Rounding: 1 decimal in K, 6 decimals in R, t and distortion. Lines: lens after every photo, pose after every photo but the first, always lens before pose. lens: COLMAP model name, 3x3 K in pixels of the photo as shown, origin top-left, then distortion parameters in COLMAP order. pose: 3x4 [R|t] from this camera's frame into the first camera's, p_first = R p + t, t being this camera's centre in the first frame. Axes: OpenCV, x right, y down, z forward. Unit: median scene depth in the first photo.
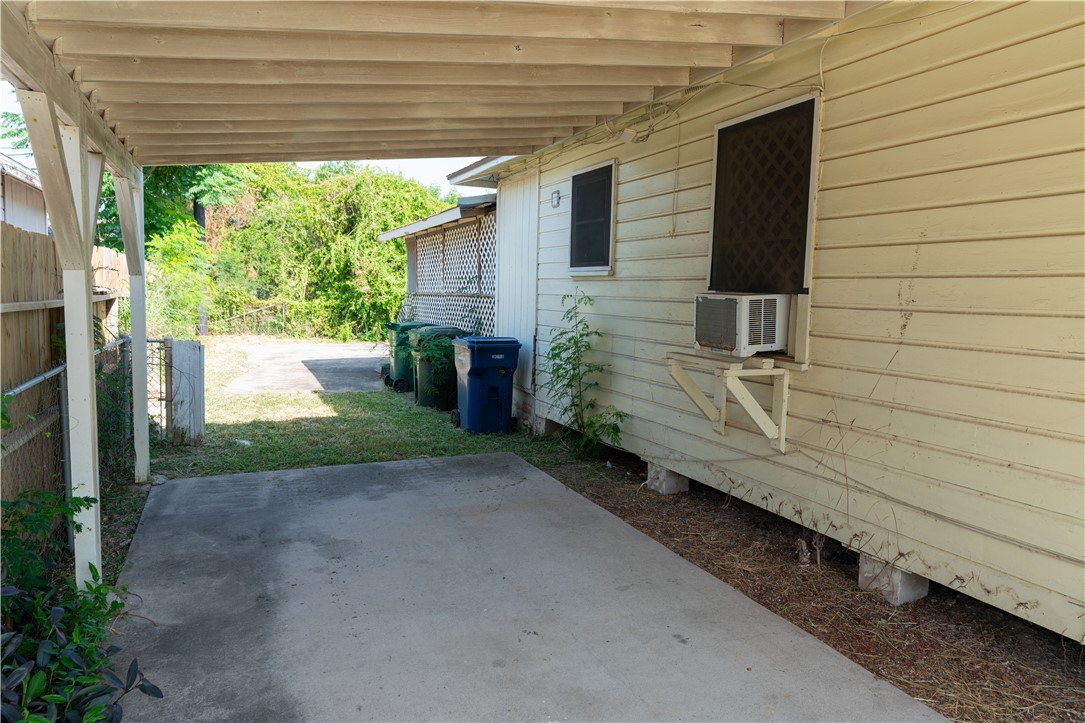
lens RADIAL K [[724.3, 0, 542.9], [0, 724.3, 361.0], [0, 0, 1]] dist [0.029395, -0.000800]
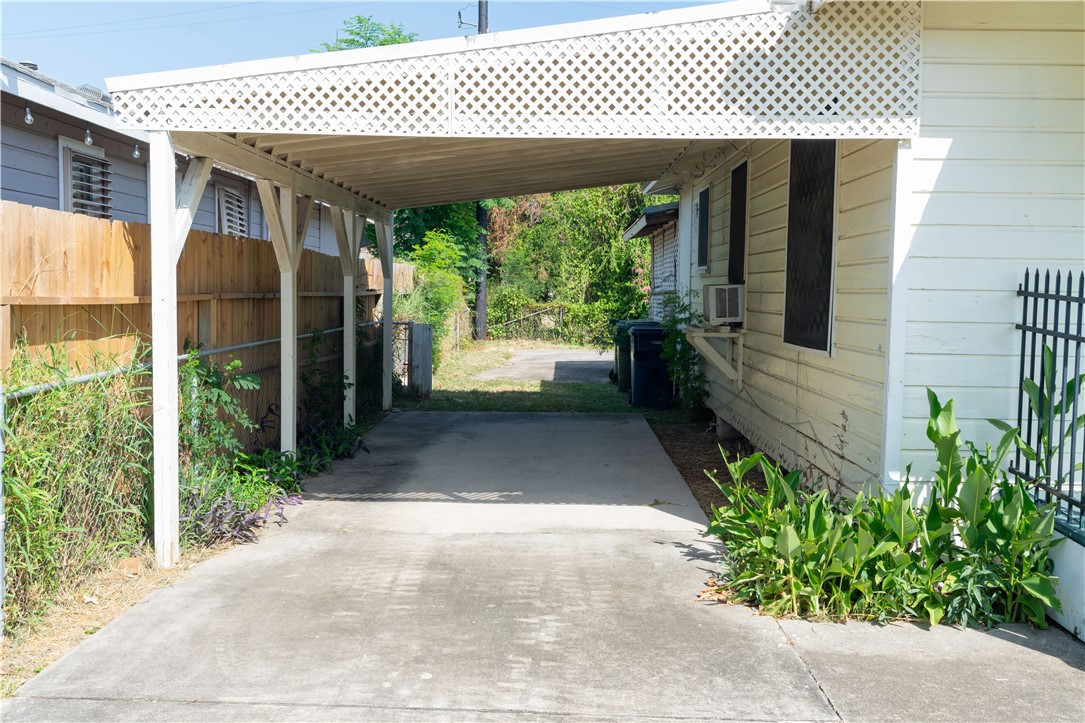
lens RADIAL K [[1083.5, 0, 542.5], [0, 1083.5, 363.7], [0, 0, 1]] dist [0.071669, 0.000000]
pose [[0.912131, 0.019863, -0.409417, 0.191022], [-0.033947, 0.999054, -0.027162, 0.032236], [0.408490, 0.038674, 0.911943, -0.266937]]
